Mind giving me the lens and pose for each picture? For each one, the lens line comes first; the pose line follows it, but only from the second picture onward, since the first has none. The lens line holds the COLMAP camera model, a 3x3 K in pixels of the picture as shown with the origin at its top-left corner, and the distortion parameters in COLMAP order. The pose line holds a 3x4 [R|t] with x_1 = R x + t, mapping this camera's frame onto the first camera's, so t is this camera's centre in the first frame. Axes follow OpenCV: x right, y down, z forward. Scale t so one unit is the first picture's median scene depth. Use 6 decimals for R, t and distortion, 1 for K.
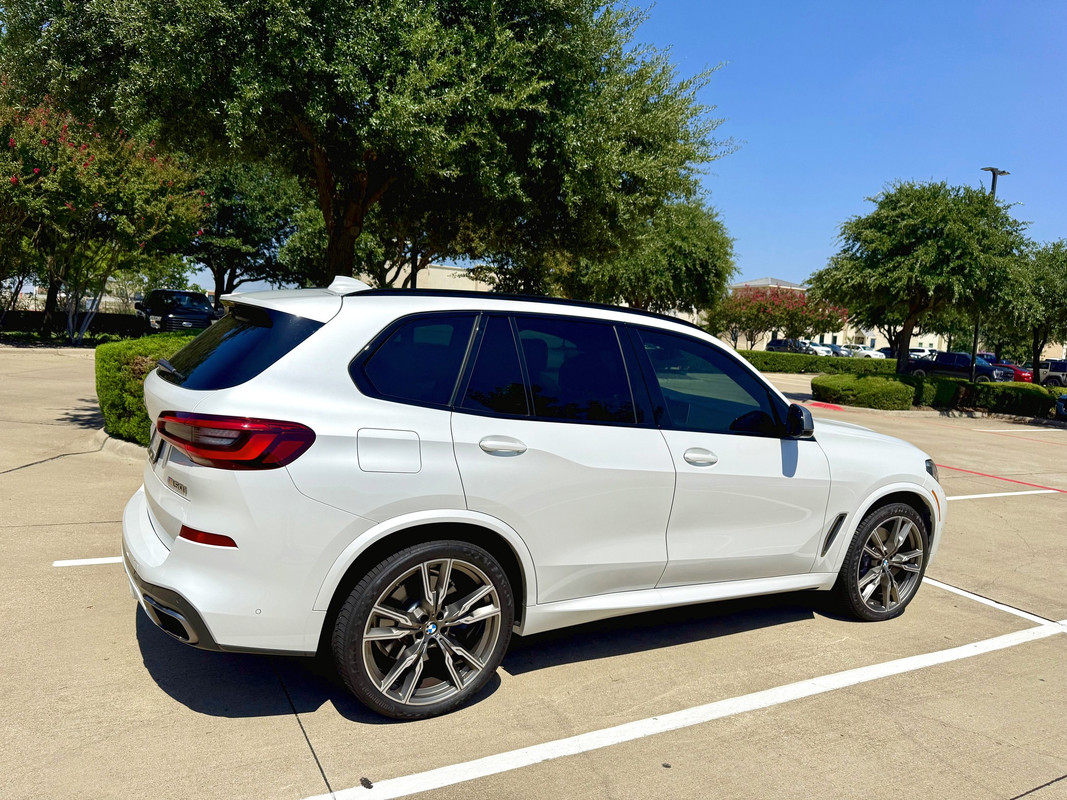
lens RADIAL K [[763.4, 0, 533.5], [0, 763.4, 400.0], [0, 0, 1]] dist [0.002320, -0.003563]
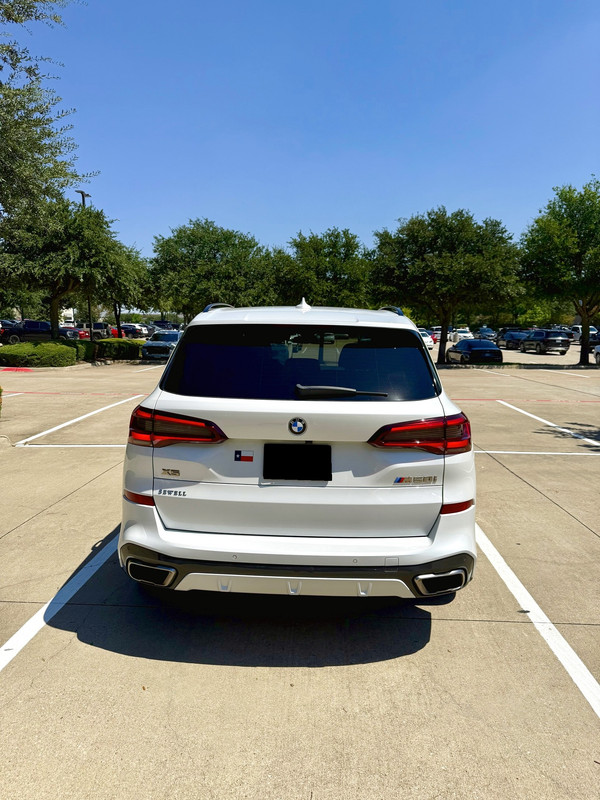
lens RADIAL K [[572.4, 0, 301.9], [0, 572.4, 402.1], [0, 0, 1]] dist [0.002320, -0.003563]
pose [[0.527894, -0.178825, 0.830271, -0.180217], [0.112193, 0.983698, 0.140537, -0.021610], [-0.841867, 0.018962, 0.539351, 0.092802]]
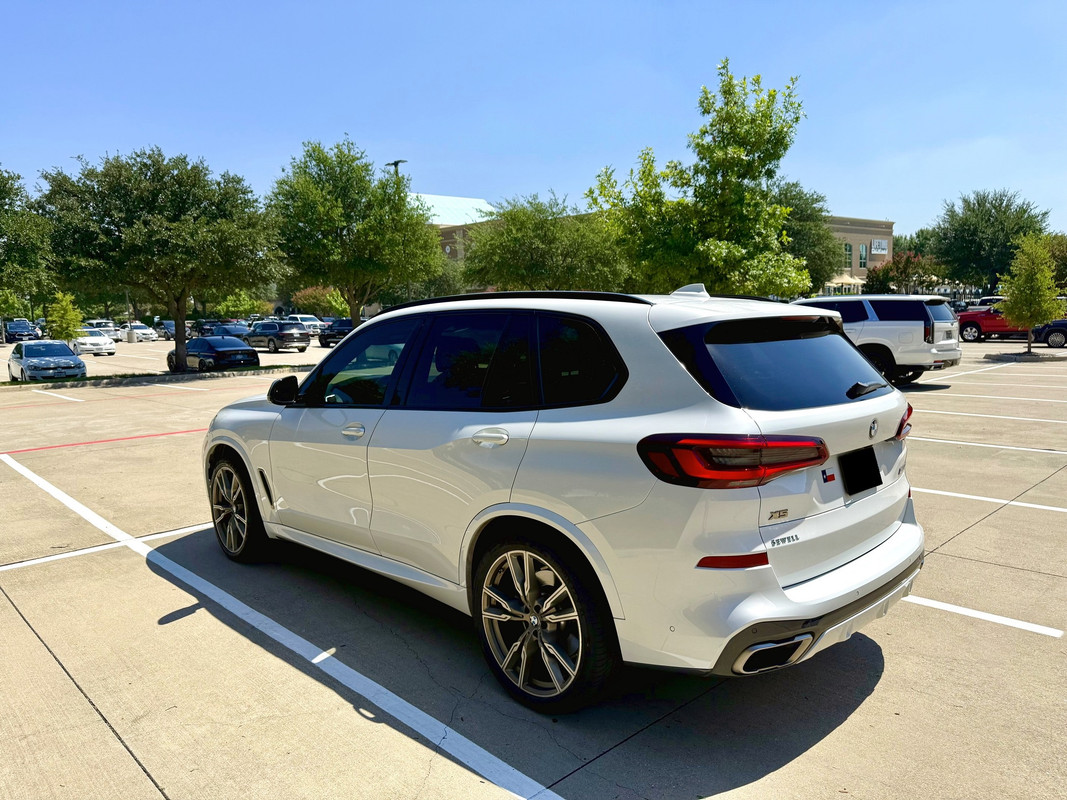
lens RADIAL K [[753.5, 0, 548.9], [0, 753.5, 395.7], [0, 0, 1]] dist [-0.004356, 0.000419]
pose [[-0.263885, -0.171501, 0.949185, -0.200768], [0.087878, 0.975699, 0.200723, -0.040779], [-0.960543, 0.136380, -0.242401, 0.255497]]
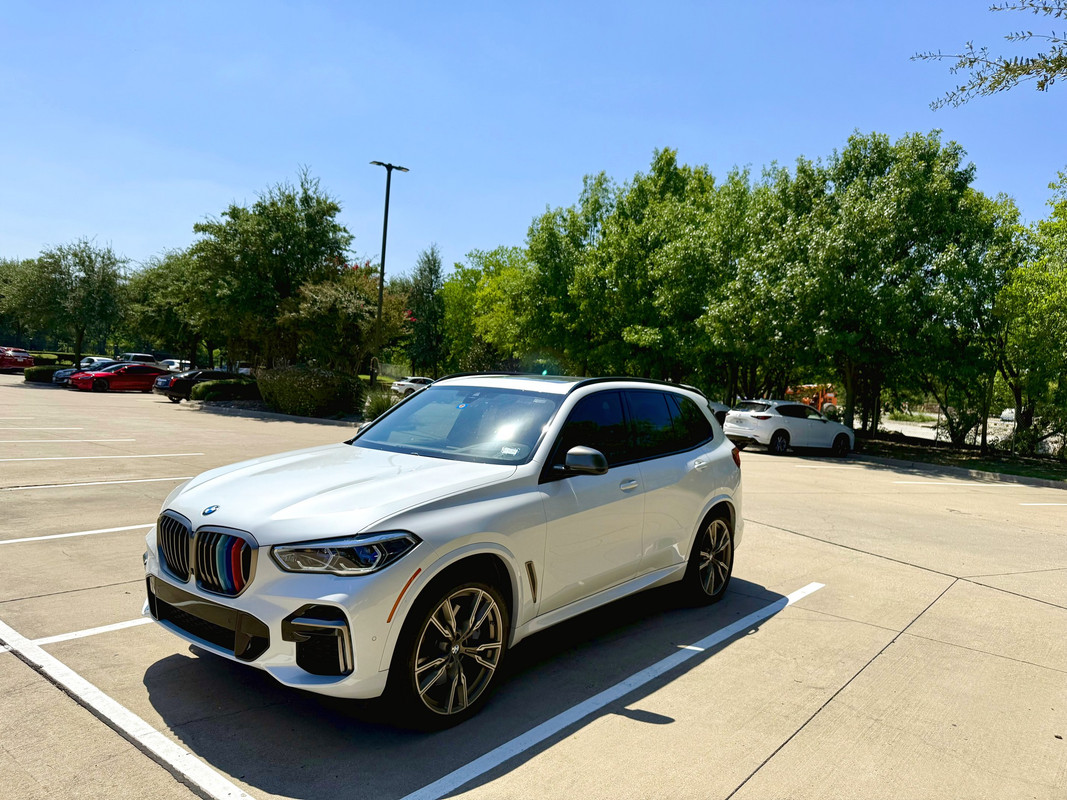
lens RADIAL K [[753.5, 0, 548.9], [0, 753.5, 395.7], [0, 0, 1]] dist [-0.004356, 0.000419]
pose [[-0.909125, -0.138992, -0.392650, 0.113803], [-0.185111, 0.979295, 0.081945, -0.038387], [0.373131, 0.147182, -0.916030, 0.458531]]
